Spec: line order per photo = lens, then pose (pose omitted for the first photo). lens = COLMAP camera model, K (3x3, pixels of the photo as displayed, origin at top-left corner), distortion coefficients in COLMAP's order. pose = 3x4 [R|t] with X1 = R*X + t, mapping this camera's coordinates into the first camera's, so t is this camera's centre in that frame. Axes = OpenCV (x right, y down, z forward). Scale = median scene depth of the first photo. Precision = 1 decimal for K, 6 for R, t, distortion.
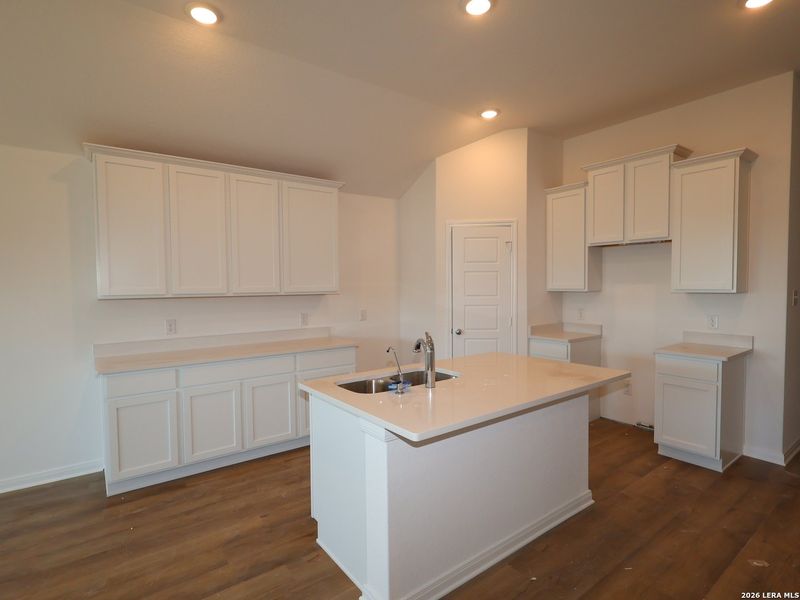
lens RADIAL K [[416.3, 0, 400.7], [0, 416.3, 299.3], [0, 0, 1]] dist [0.004114, 0.001257]
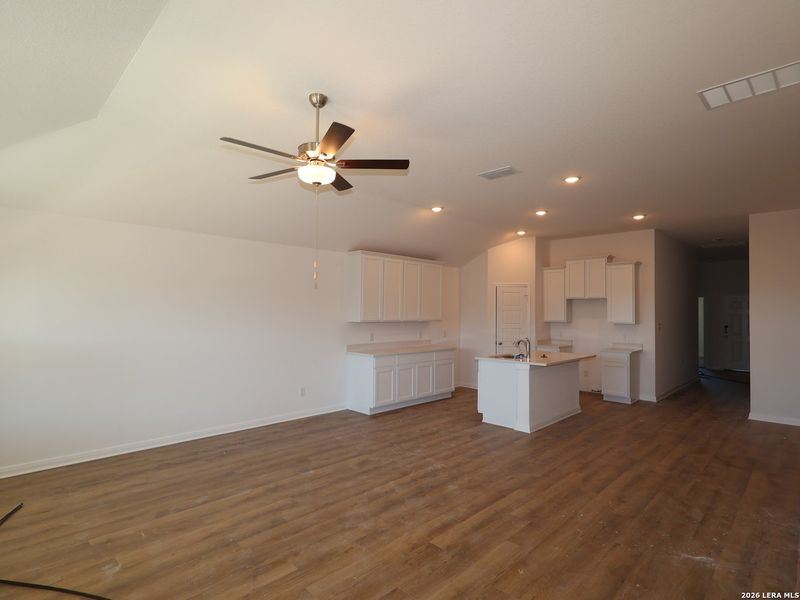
lens RADIAL K [[416.3, 0, 399.4], [0, 416.3, 301.5], [0, 0, 1]] dist [0.004114, 0.001257]
pose [[0.988468, 0.022399, 0.149765, -0.684489], [-0.012959, 0.997884, -0.063709, 0.020930], [-0.150875, 0.061033, 0.986667, -0.896246]]
